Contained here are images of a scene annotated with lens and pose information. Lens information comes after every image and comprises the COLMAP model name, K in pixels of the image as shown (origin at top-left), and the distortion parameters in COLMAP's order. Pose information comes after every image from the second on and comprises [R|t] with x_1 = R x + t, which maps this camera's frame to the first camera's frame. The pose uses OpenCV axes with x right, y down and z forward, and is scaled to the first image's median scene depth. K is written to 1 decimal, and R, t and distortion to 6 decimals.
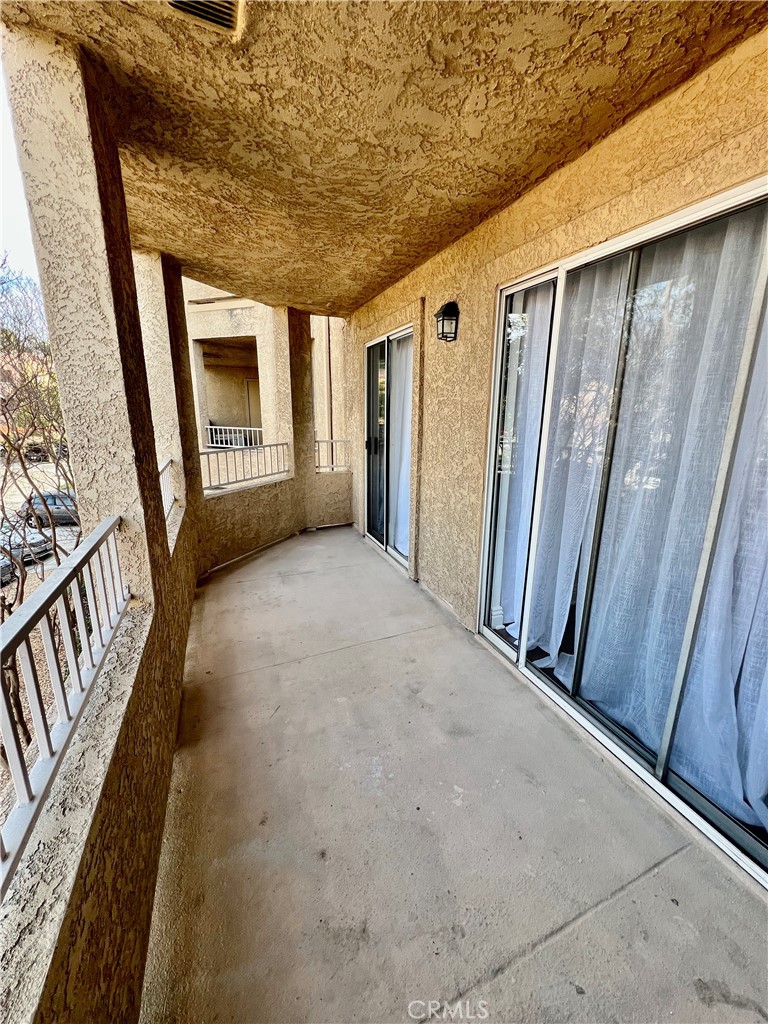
lens RADIAL K [[411.2, 0, 389.4], [0, 411.2, 509.5], [0, 0, 1]] dist [-0.002965, 0.000263]
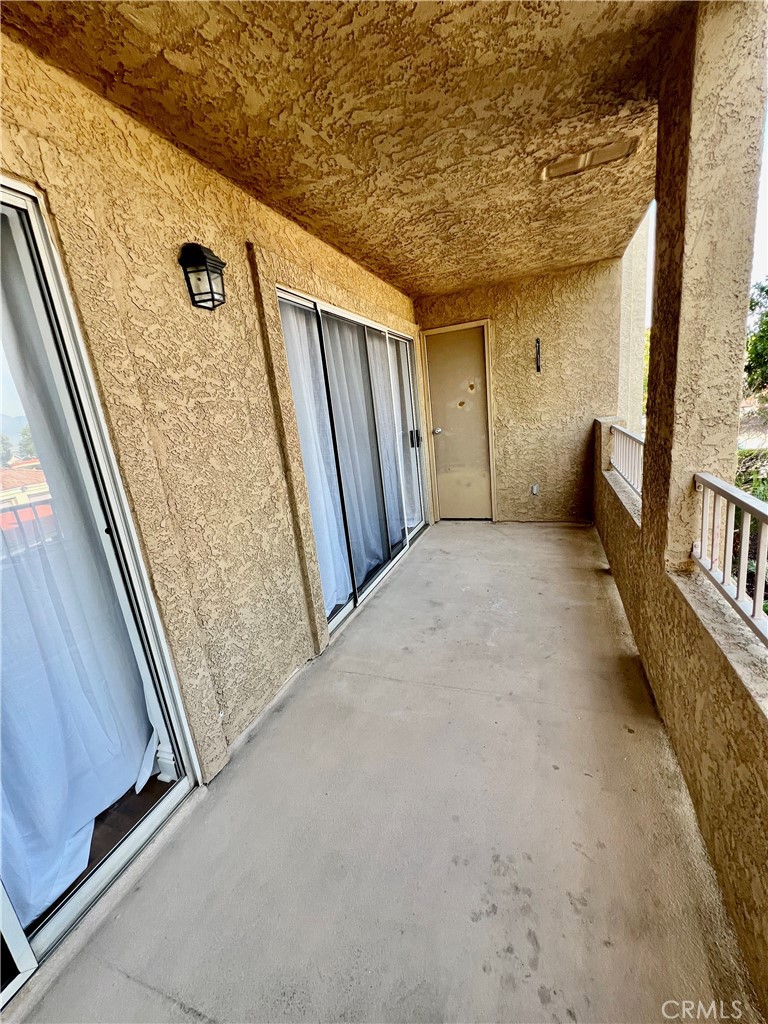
lens RADIAL K [[411.2, 0, 389.4], [0, 411.2, 509.5], [0, 0, 1]] dist [-0.002965, 0.000263]
pose [[-0.735492, -0.096882, 0.670571, -0.672377], [0.258680, 0.874595, 0.410083, -0.429051], [-0.626208, 0.475076, -0.618196, 1.791784]]
